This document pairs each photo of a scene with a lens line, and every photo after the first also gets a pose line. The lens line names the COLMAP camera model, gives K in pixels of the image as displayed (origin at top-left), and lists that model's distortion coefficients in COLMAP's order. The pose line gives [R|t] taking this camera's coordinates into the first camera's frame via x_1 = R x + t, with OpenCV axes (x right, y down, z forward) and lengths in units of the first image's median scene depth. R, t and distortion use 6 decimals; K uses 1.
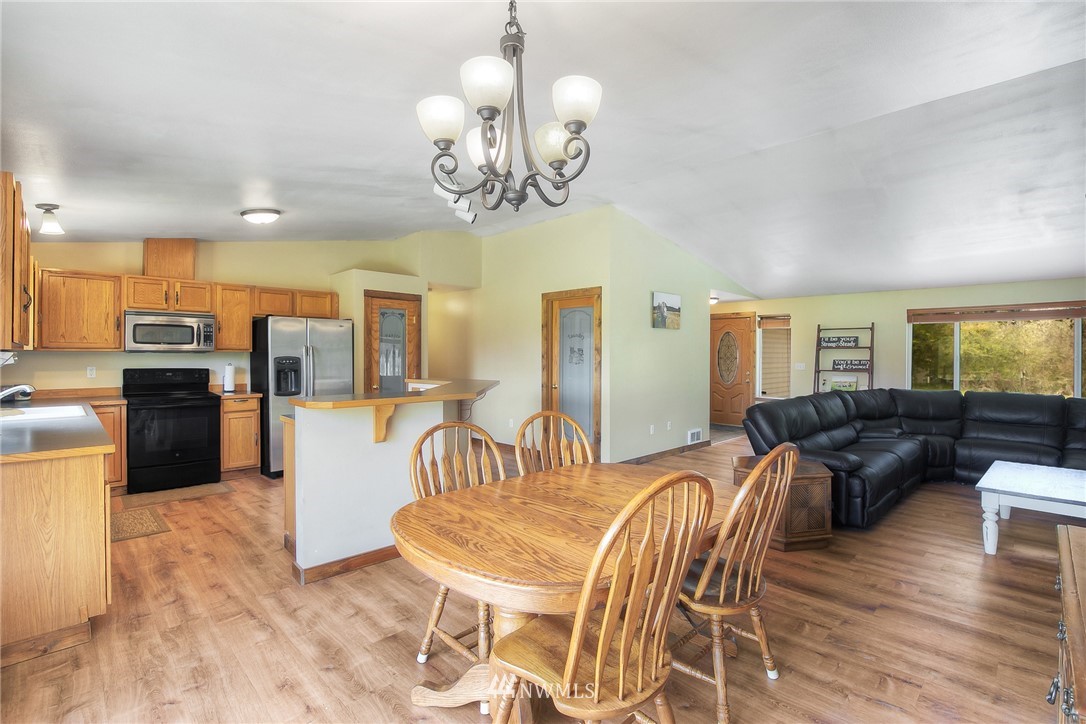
lens RADIAL K [[502.4, 0, 542.7], [0, 502.4, 349.3], [0, 0, 1]] dist [-0.028521, 0.010197]
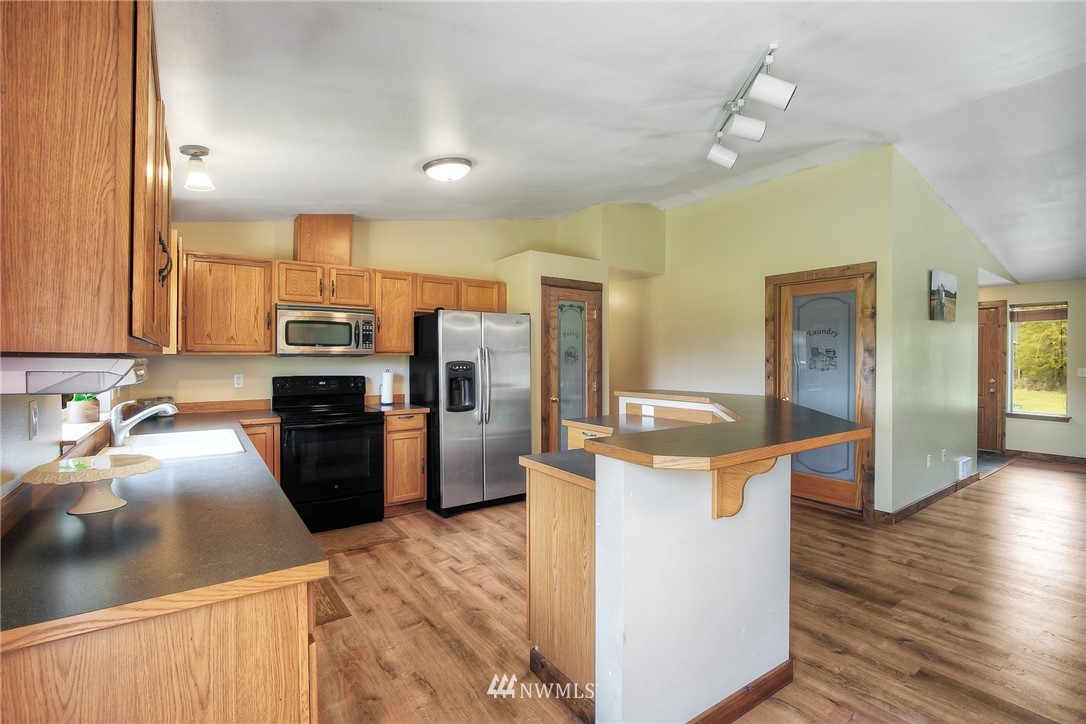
lens RADIAL K [[502.4, 0, 542.7], [0, 502.4, 349.3], [0, 0, 1]] dist [-0.028521, 0.010197]
pose [[0.985719, -0.005240, -0.168314, -0.255498], [0.004478, 0.999978, -0.004903, 0.000388], [0.168336, 0.004079, 0.985721, 0.249879]]
